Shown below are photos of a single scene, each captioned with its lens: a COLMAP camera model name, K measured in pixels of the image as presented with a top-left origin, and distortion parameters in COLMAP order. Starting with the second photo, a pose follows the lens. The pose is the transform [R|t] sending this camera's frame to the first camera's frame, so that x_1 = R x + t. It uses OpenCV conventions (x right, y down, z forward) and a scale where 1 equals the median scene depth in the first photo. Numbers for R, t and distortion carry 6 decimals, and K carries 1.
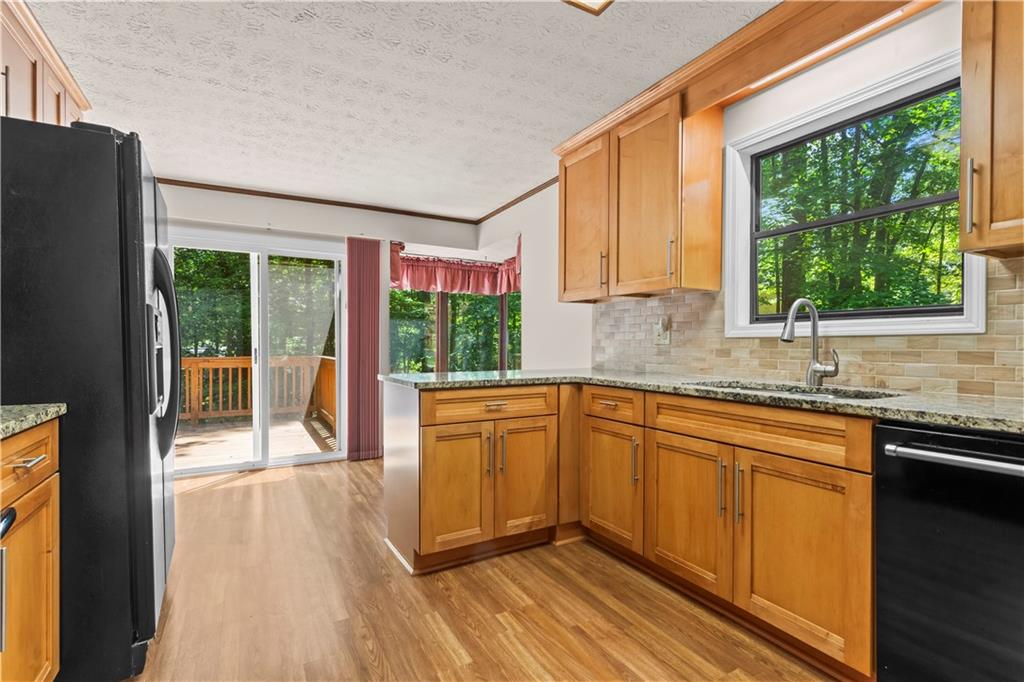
lens RADIAL K [[482.2, 0, 515.6], [0, 482.2, 346.5], [0, 0, 1]] dist [-0.000749, -0.000068]
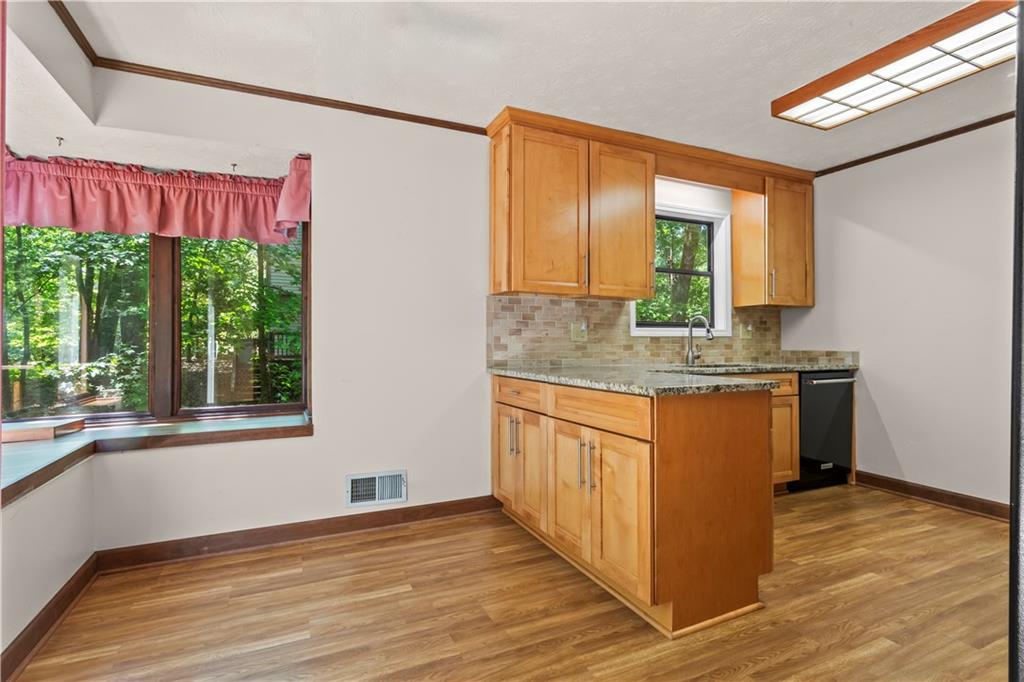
lens RADIAL K [[498.8, 0, 512.0], [0, 498.8, 341.0], [0, 0, 1]] dist [0.000679, 0.000394]
pose [[0.079156, 0.000484, 0.996862, -1.054176], [0.005118, 0.999987, -0.000892, -0.005782], [-0.996849, 0.005173, 0.079152, 1.265006]]
